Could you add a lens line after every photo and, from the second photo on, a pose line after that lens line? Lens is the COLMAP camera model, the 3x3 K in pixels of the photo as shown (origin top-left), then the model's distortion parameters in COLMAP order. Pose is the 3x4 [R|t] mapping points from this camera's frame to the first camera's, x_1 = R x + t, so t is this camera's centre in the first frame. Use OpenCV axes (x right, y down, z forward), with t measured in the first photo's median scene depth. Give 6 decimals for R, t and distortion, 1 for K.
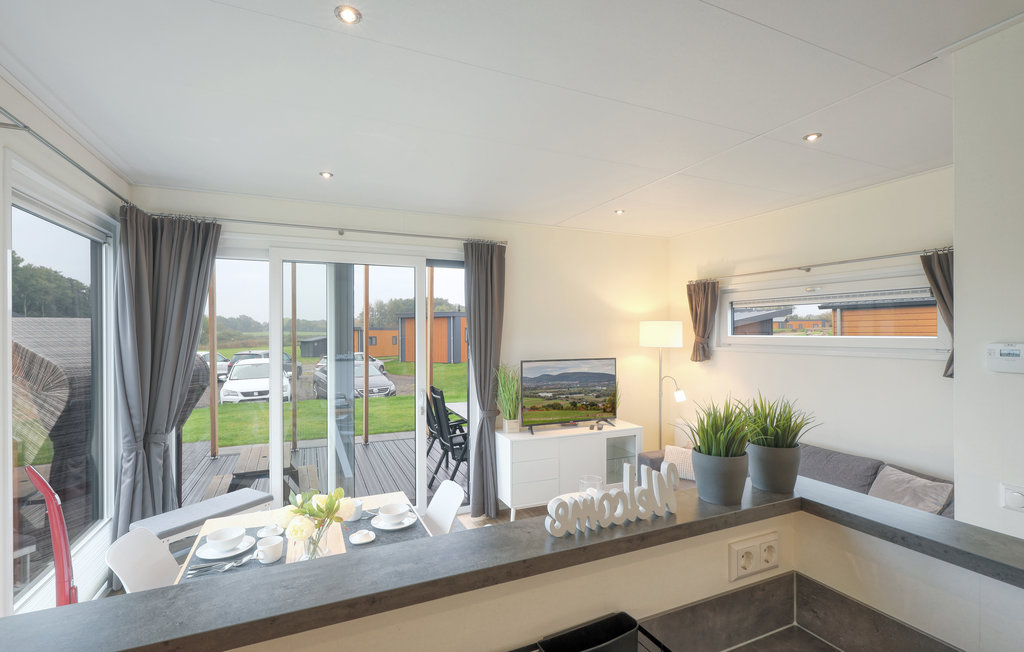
lens RADIAL K [[473.8, 0, 481.3], [0, 473.8, 304.0], [0, 0, 1]] dist [-0.000636, 0.000298]
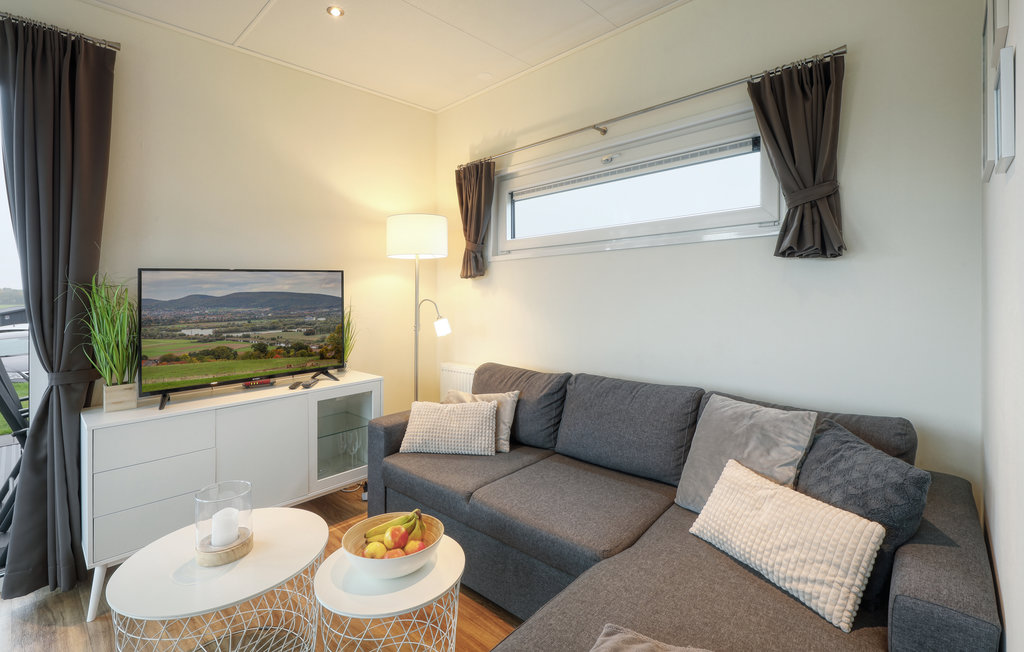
lens RADIAL K [[473.8, 0, 485.9], [0, 473.8, 283.9], [0, 0, 1]] dist [-0.000636, 0.000298]
pose [[0.924275, -0.013778, 0.381479, 0.225127], [0.005702, 0.999735, 0.022294, 0.121103], [-0.381685, -0.018431, 0.924109, 0.364003]]
